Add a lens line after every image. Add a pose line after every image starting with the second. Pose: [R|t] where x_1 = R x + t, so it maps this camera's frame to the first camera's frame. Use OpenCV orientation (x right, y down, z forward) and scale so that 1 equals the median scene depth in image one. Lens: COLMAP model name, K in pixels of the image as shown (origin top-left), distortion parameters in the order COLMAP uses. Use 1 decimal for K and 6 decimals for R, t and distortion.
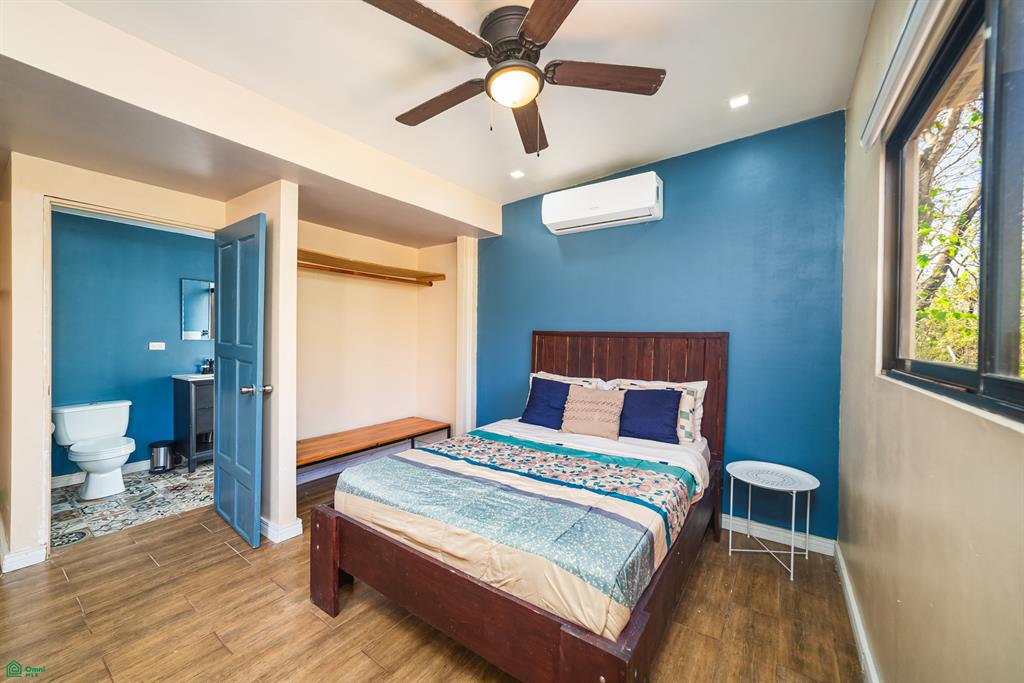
lens RADIAL K [[390.4, 0, 512.0], [0, 390.4, 341.5], [0, 0, 1]] dist [0.000168, 0.000223]
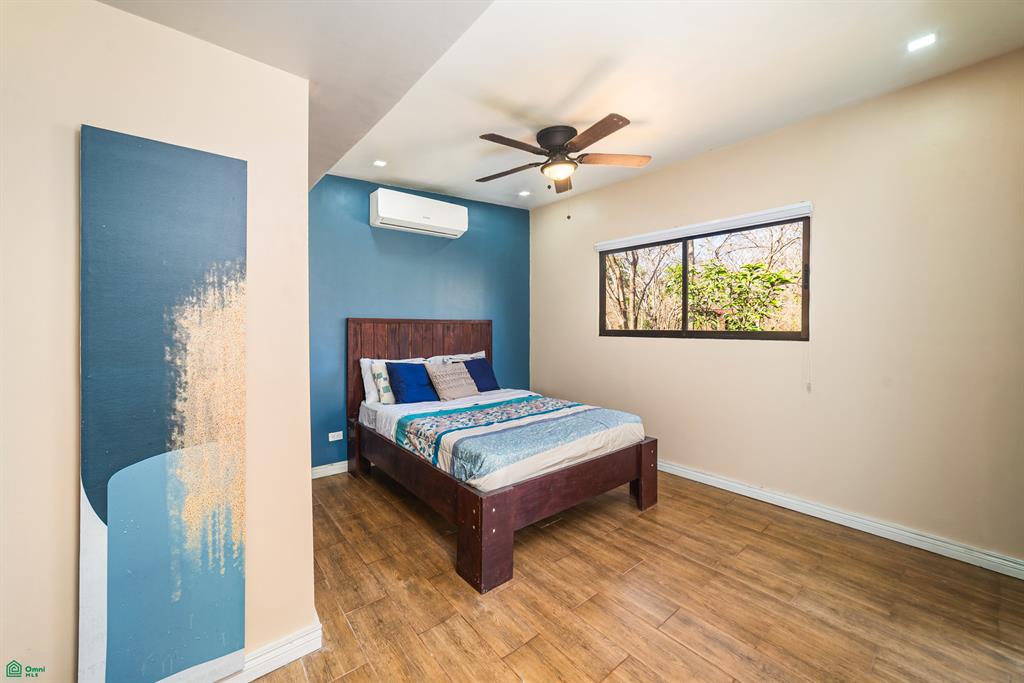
lens RADIAL K [[399.3, 0, 511.7], [0, 399.3, 322.7], [0, 0, 1]] dist [-0.000108, 0.000044]
pose [[0.278783, -0.013198, 0.960263, -1.009398], [0.017185, 0.999814, 0.008752, -0.022912], [-0.960200, 0.014062, 0.278958, 0.438484]]
